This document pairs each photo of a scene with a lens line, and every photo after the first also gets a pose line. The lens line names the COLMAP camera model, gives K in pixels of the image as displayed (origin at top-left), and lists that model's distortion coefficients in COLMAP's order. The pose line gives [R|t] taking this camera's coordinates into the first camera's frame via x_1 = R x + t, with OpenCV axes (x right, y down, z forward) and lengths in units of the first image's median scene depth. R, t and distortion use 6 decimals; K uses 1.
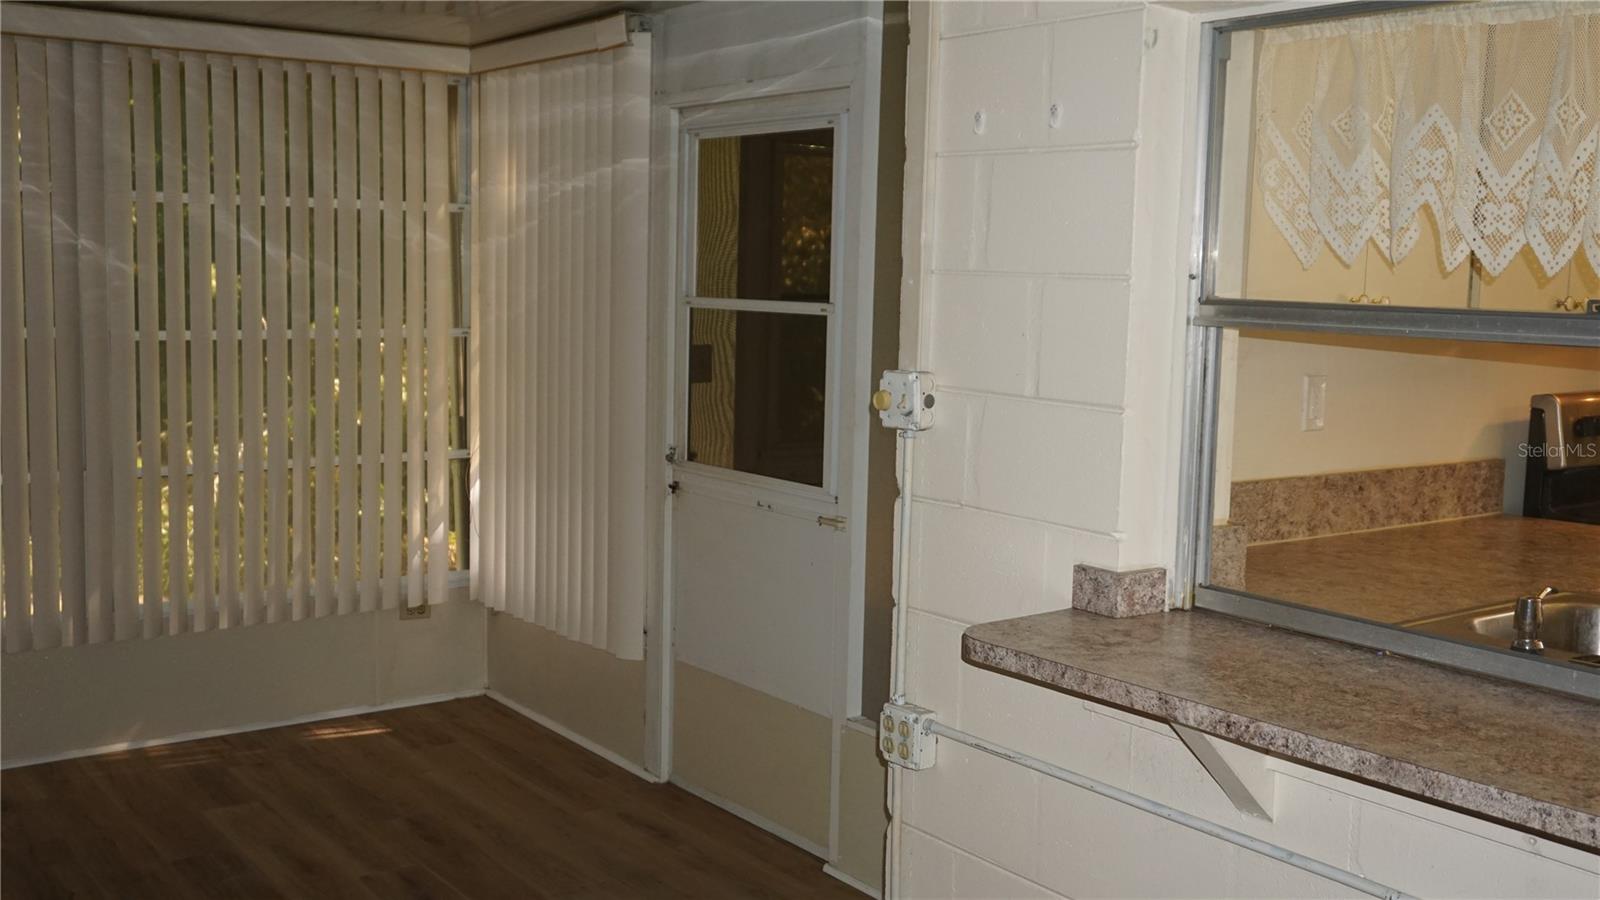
lens RADIAL K [[1606.6, 0, 791.1], [0, 1606.6, 467.3], [0, 0, 1]] dist [-0.016062, 0.030339]
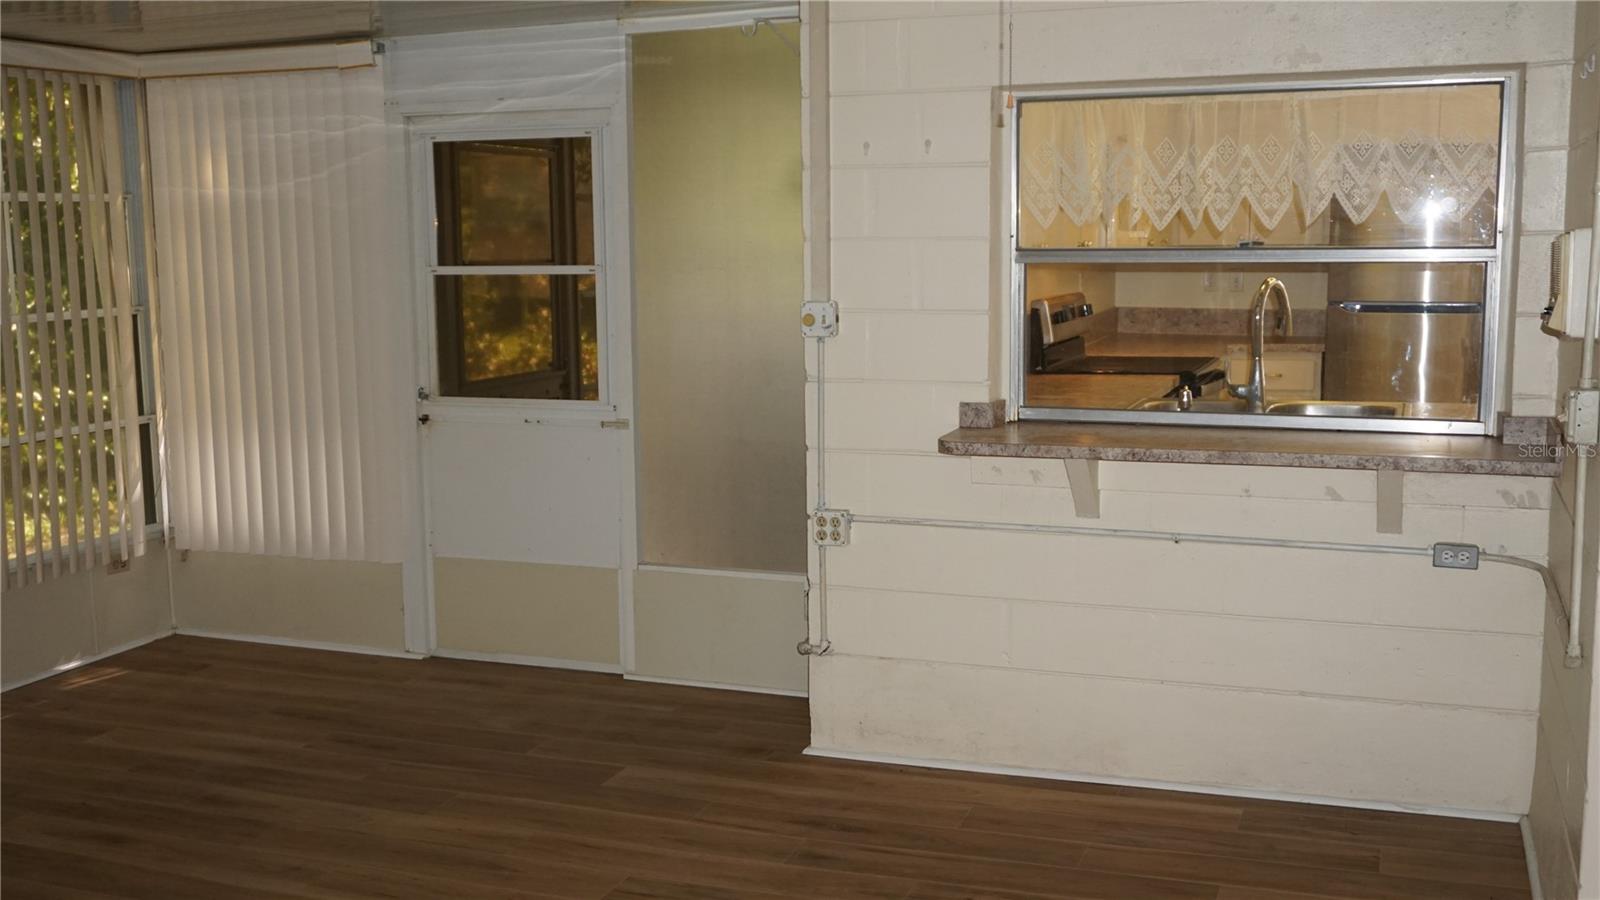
lens RADIAL K [[1597.6, 0, 800.6], [0, 1597.6, 478.4], [0, 0, 1]] dist [-0.009845, 0.013512]
pose [[0.839127, -0.113477, 0.531967, -0.674441], [0.096385, 0.993540, 0.059901, 0.015831], [-0.535328, 0.001009, 0.844644, -0.285189]]
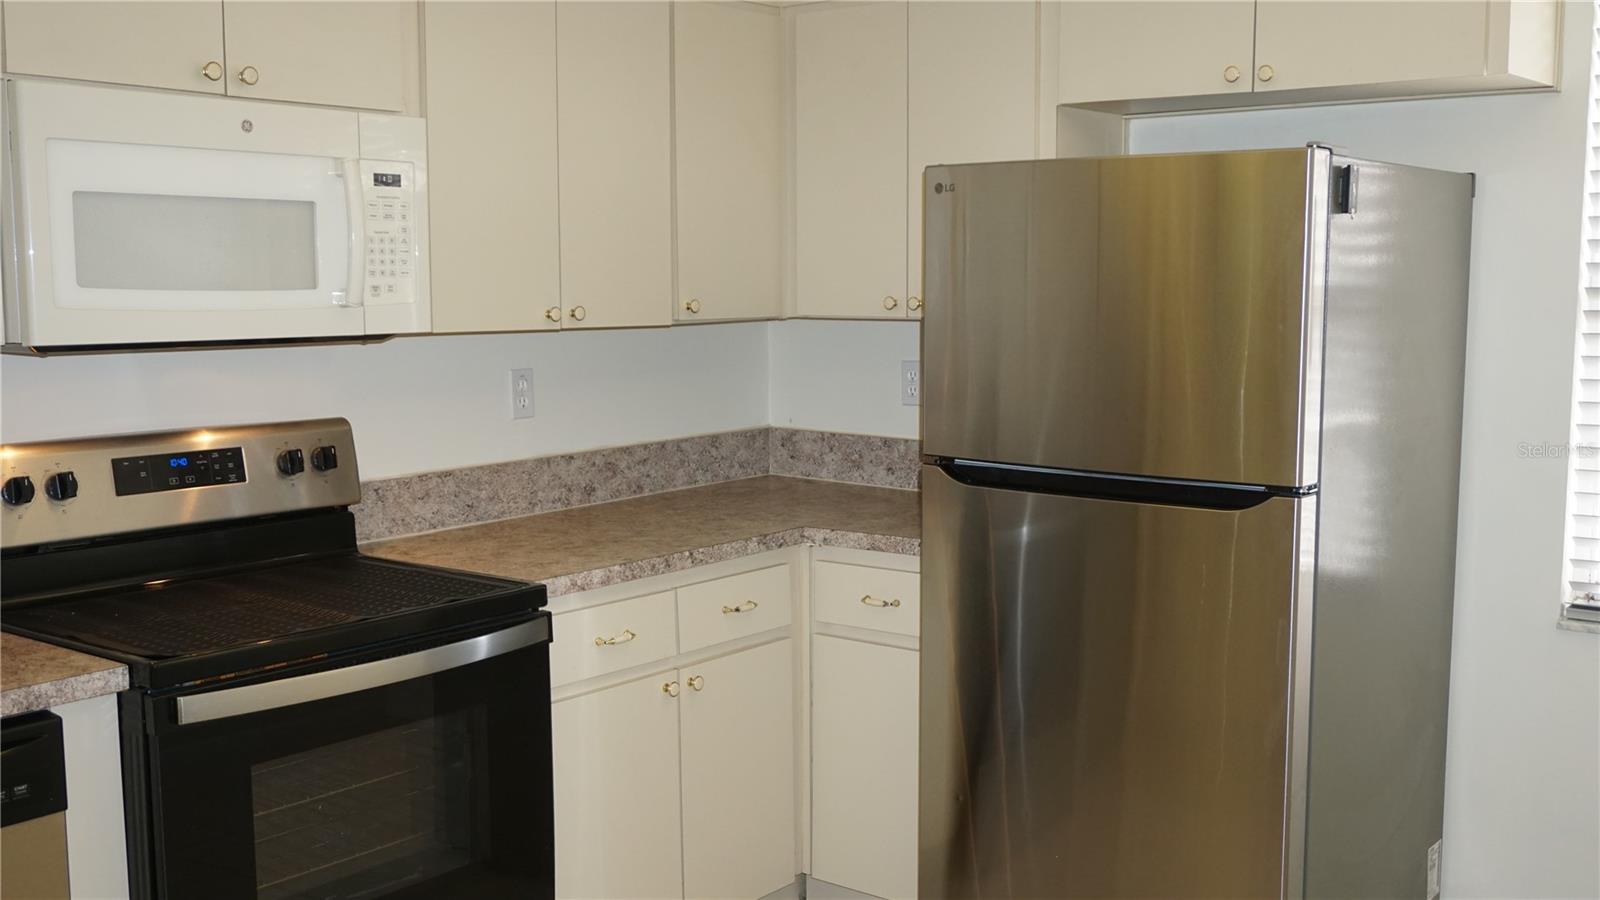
lens RADIAL K [[1619.0, 0, 797.1], [0, 1619.0, 462.7], [0, 0, 1]] dist [0.007739, 0.012372]
pose [[0.964995, -0.051791, 0.257105, 0.666920], [0.053489, 0.998568, 0.000390, -0.019768], [-0.256758, 0.013376, 0.966383, 0.216623]]
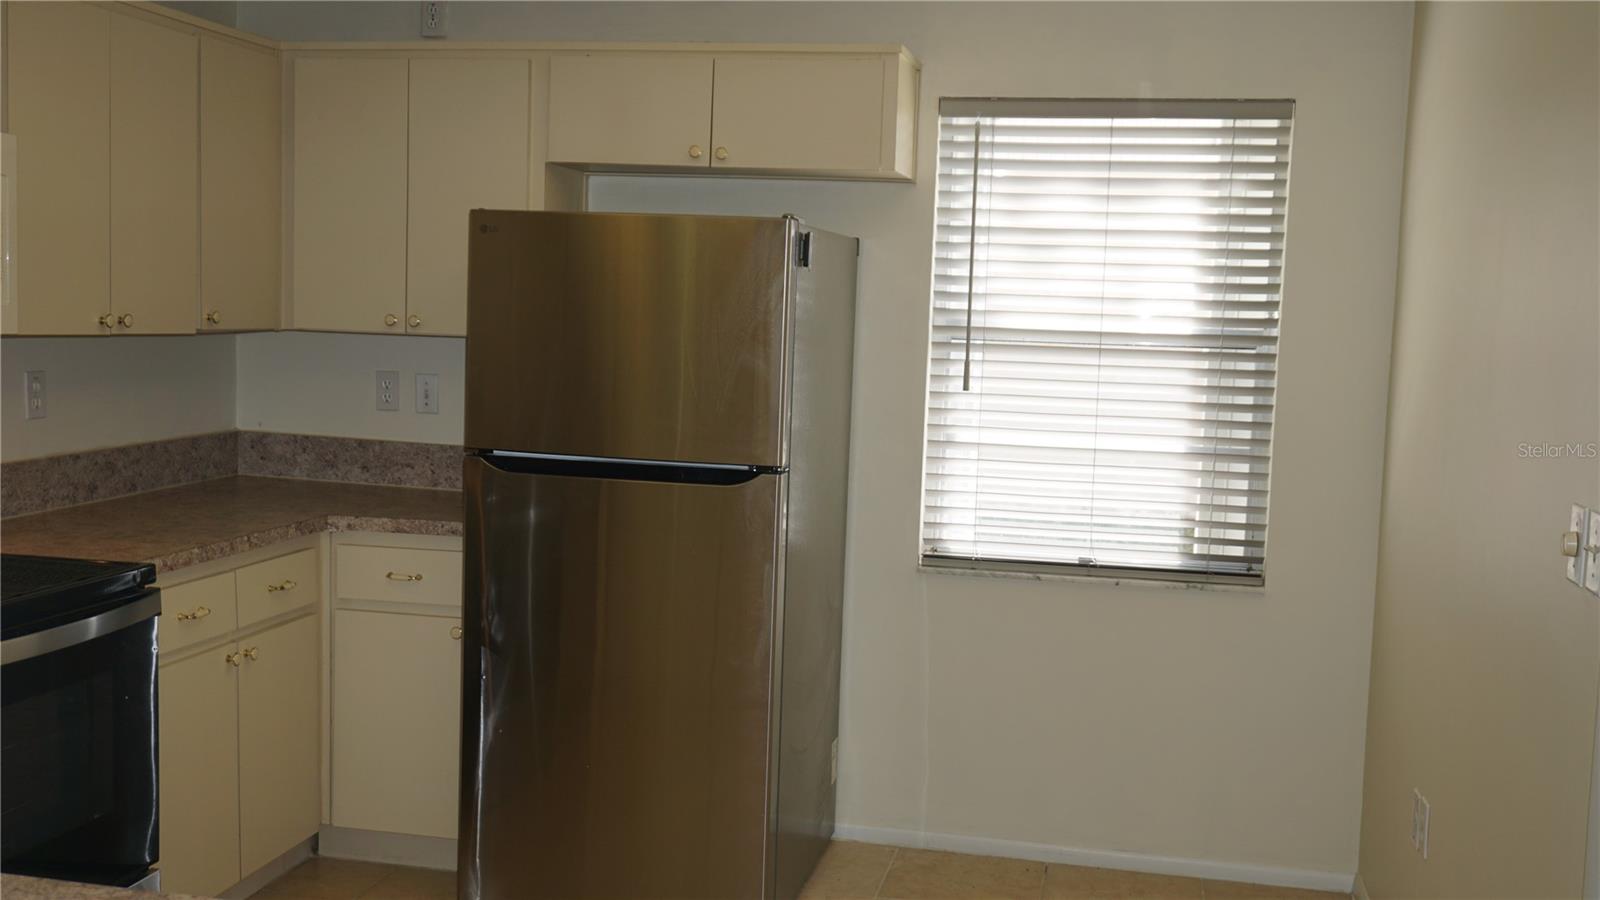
lens RADIAL K [[1620.7, 0, 801.4], [0, 1620.7, 462.9], [0, 0, 1]] dist [0.014365, -0.002641]
pose [[0.741974, -0.055761, 0.668105, 0.416123], [0.061134, 0.998011, 0.015402, -0.013262], [-0.667635, 0.029416, 0.743907, 0.115611]]
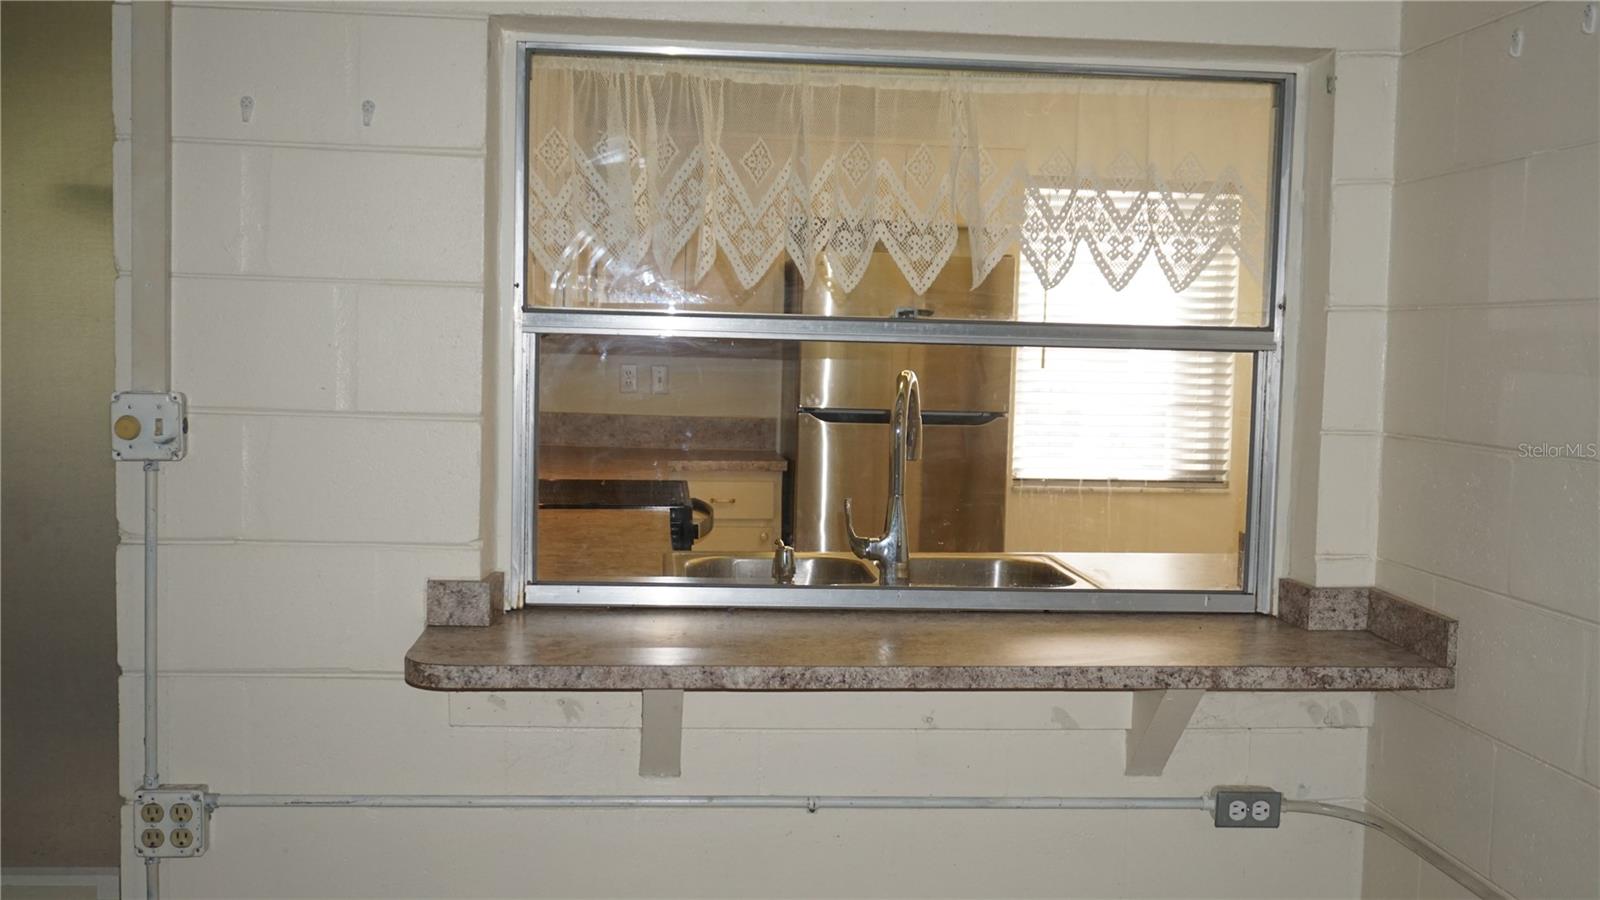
lens RADIAL K [[1612.8, 0, 807.4], [0, 1612.8, 457.5], [0, 0, 1]] dist [-0.024450, -0.005805]
pose [[0.512353, -0.069966, 0.855920, -0.392677], [0.092010, 0.995411, 0.026291, -0.013080], [-0.853832, 0.065283, 0.516440, 0.222121]]
